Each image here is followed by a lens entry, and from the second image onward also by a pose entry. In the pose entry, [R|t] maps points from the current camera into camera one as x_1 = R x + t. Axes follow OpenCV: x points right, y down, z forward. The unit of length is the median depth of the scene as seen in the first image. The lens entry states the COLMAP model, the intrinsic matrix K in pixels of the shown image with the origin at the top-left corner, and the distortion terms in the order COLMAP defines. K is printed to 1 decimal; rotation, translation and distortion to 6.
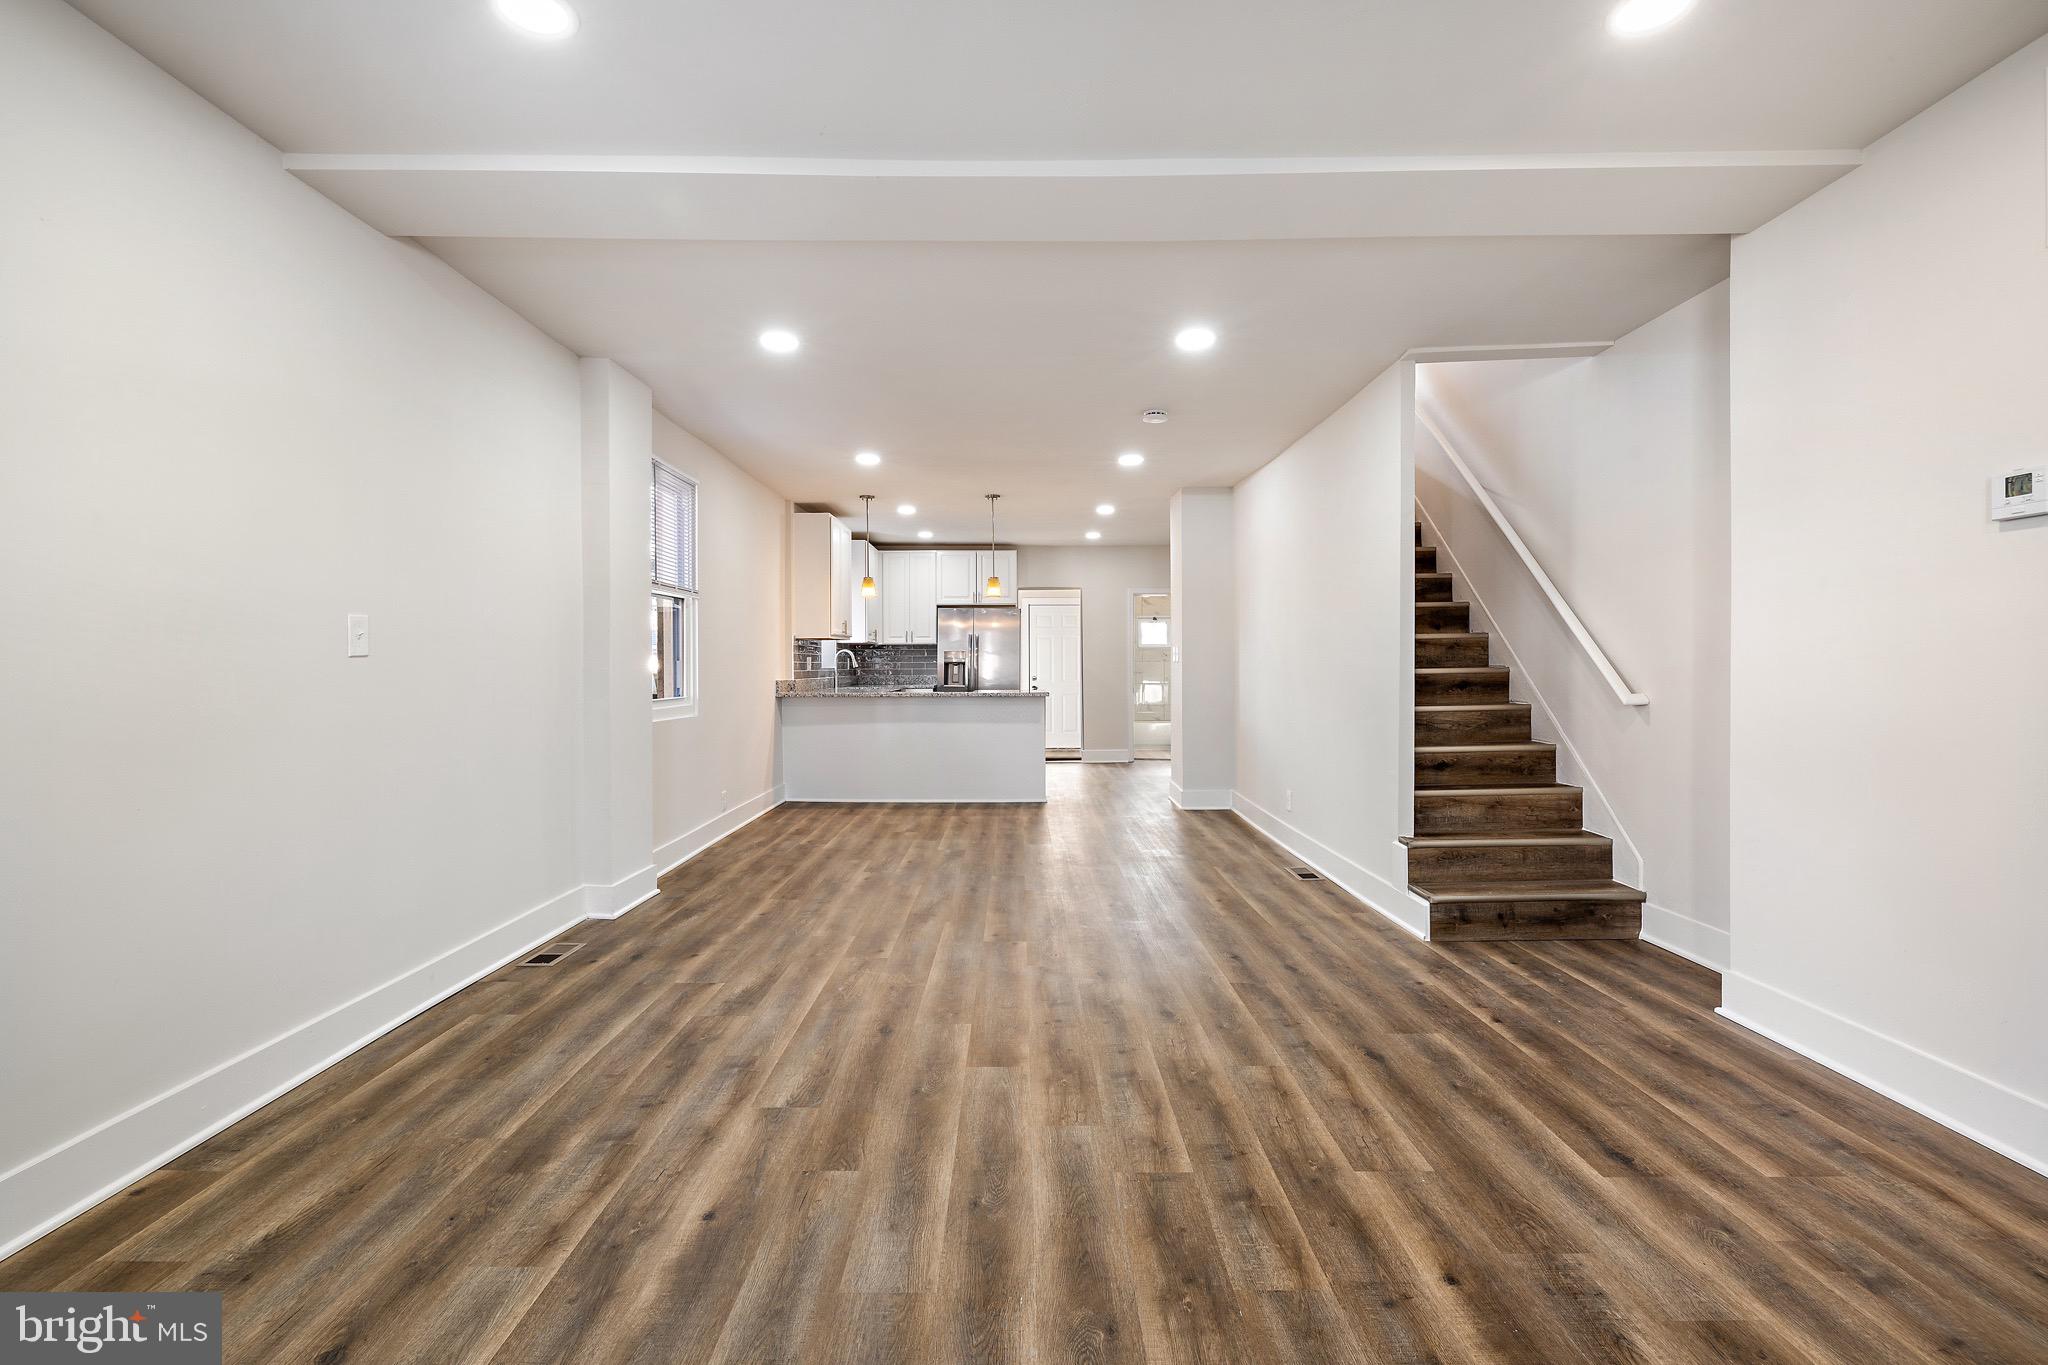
lens RADIAL K [[896.5, 0, 1005.2], [0, 896.5, 678.1], [0, 0, 1]] dist [-0.009369, 0.002530]
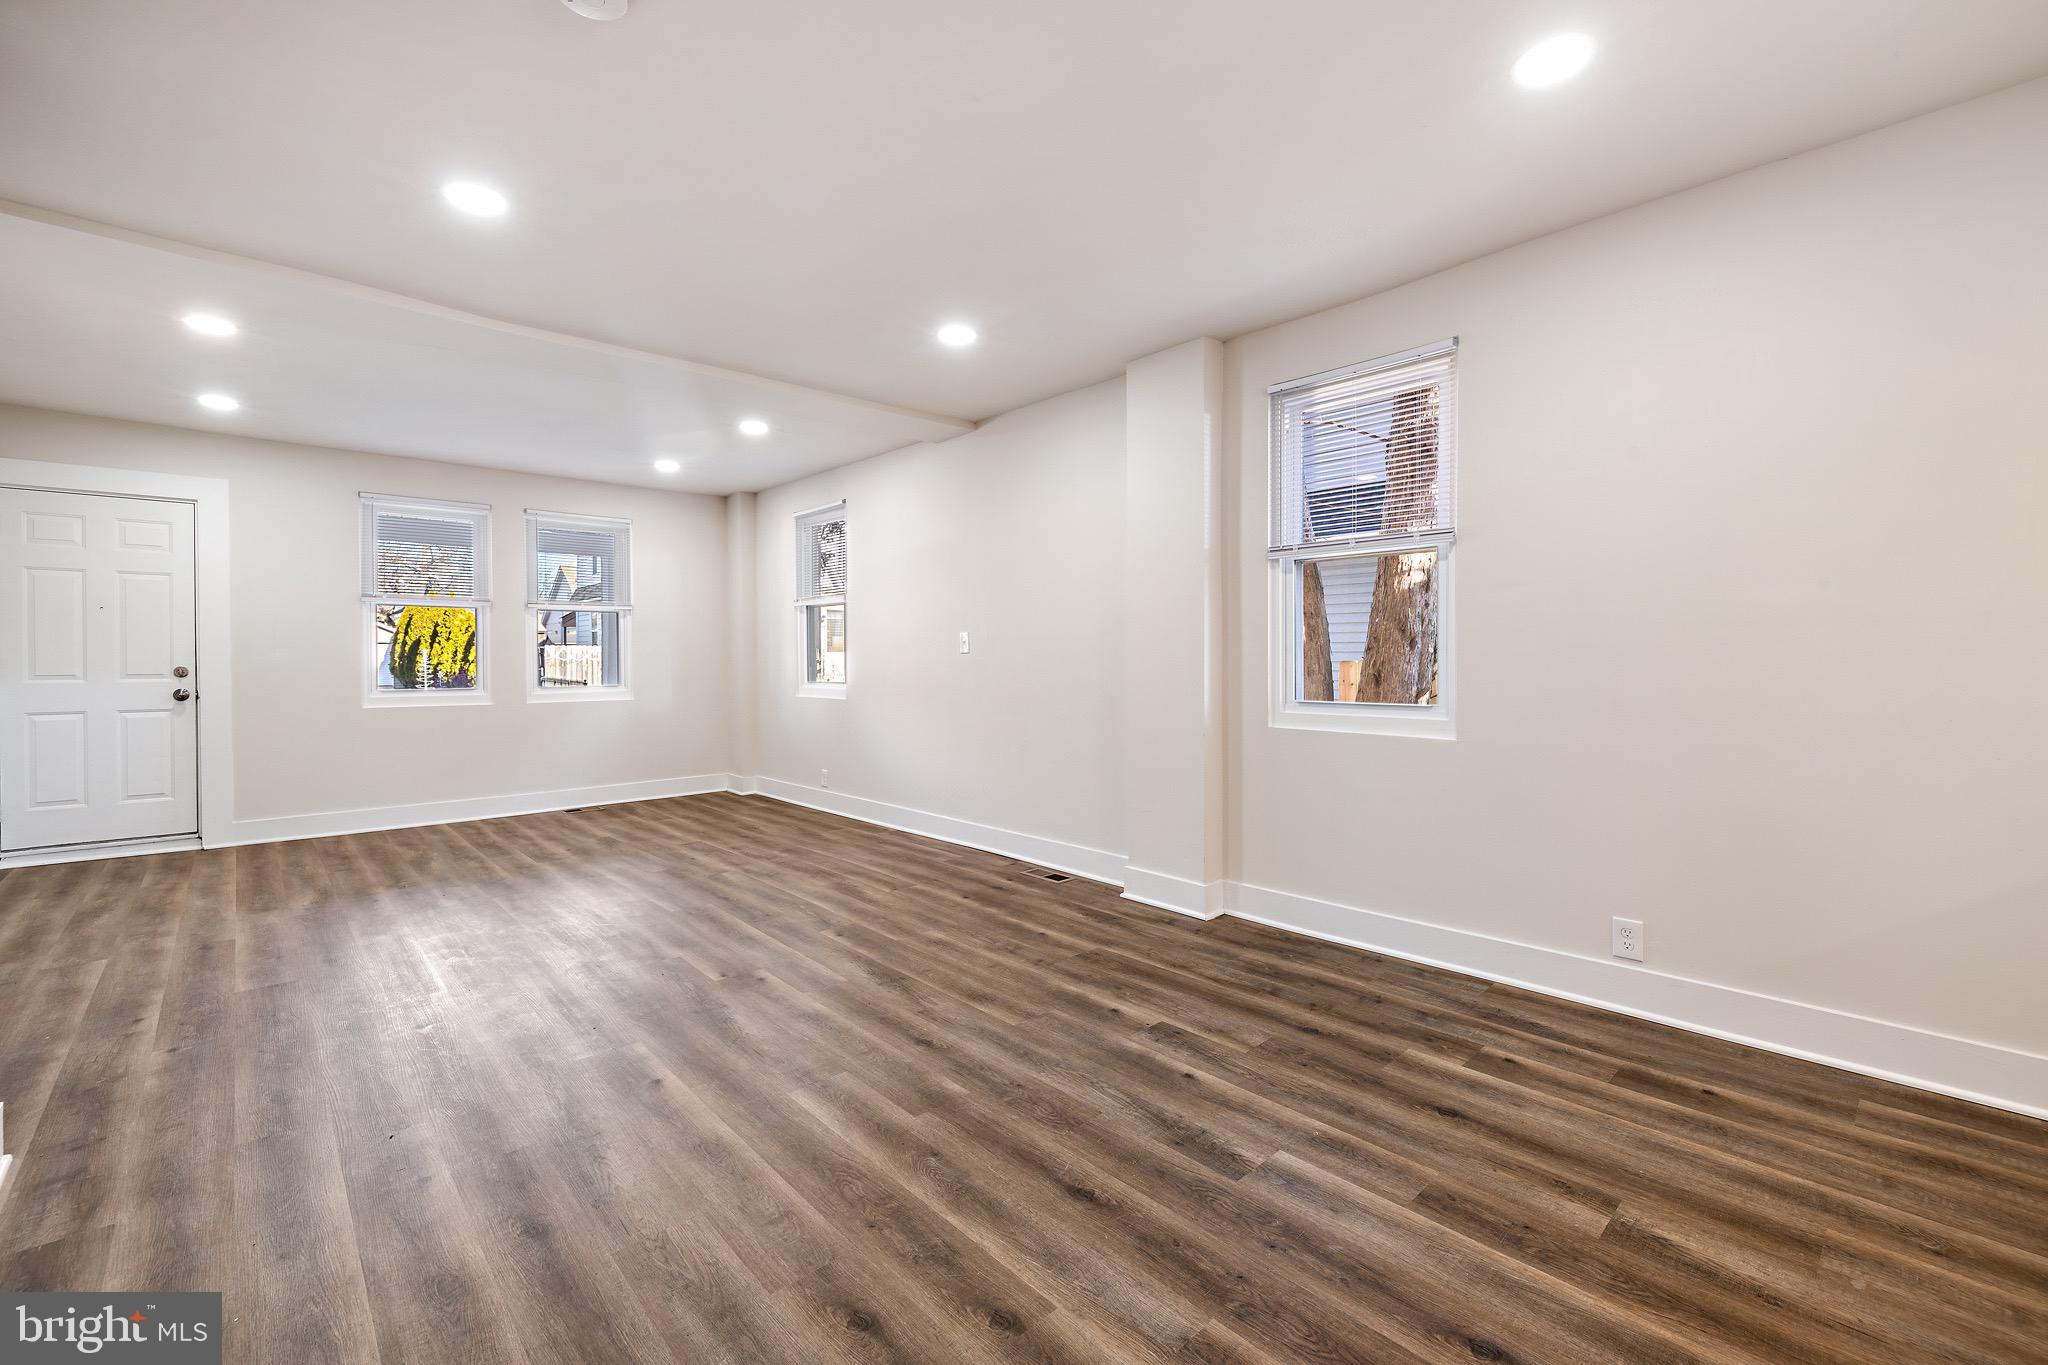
lens RADIAL K [[853.5, 0, 1016.1], [0, 853.5, 671.3], [0, 0, 1]] dist [-0.000307, 0.000375]
pose [[-0.726353, 0.016061, -0.687134, 0.403976], [-0.004152, 0.999606, 0.027754, -0.028263], [0.687309, 0.023012, -0.726001, 1.945926]]
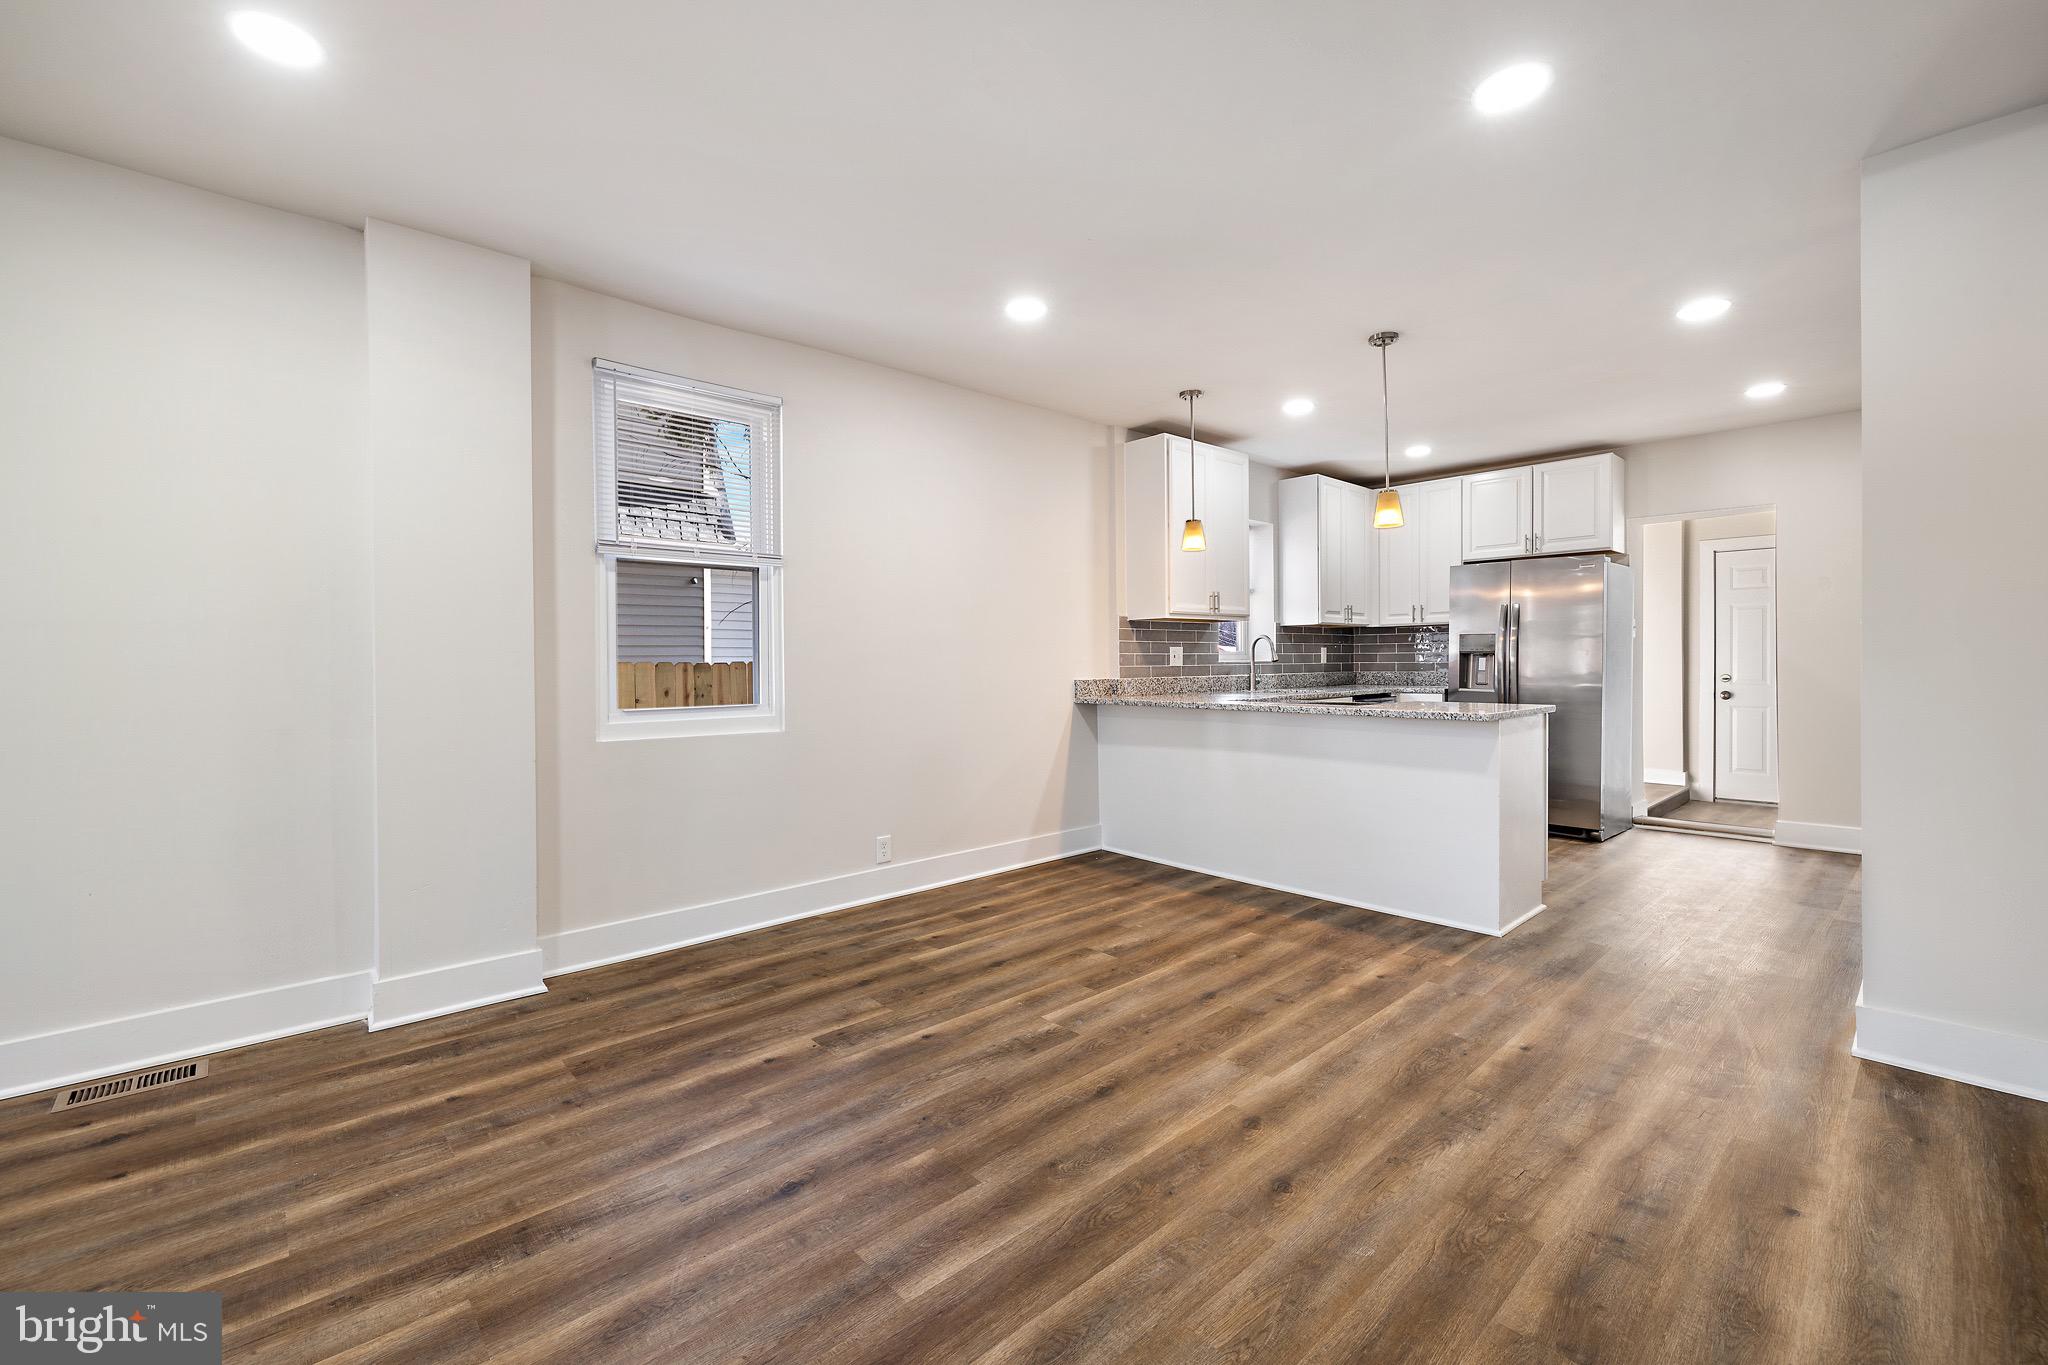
lens RADIAL K [[853.5, 0, 1021.3], [0, 853.5, 668.4], [0, 0, 1]] dist [-0.000307, 0.000375]
pose [[0.684482, 0.005878, -0.729006, 0.449883], [-0.006419, 0.999977, 0.002036, -0.016224], [0.729002, 0.003286, 0.684504, 1.085358]]
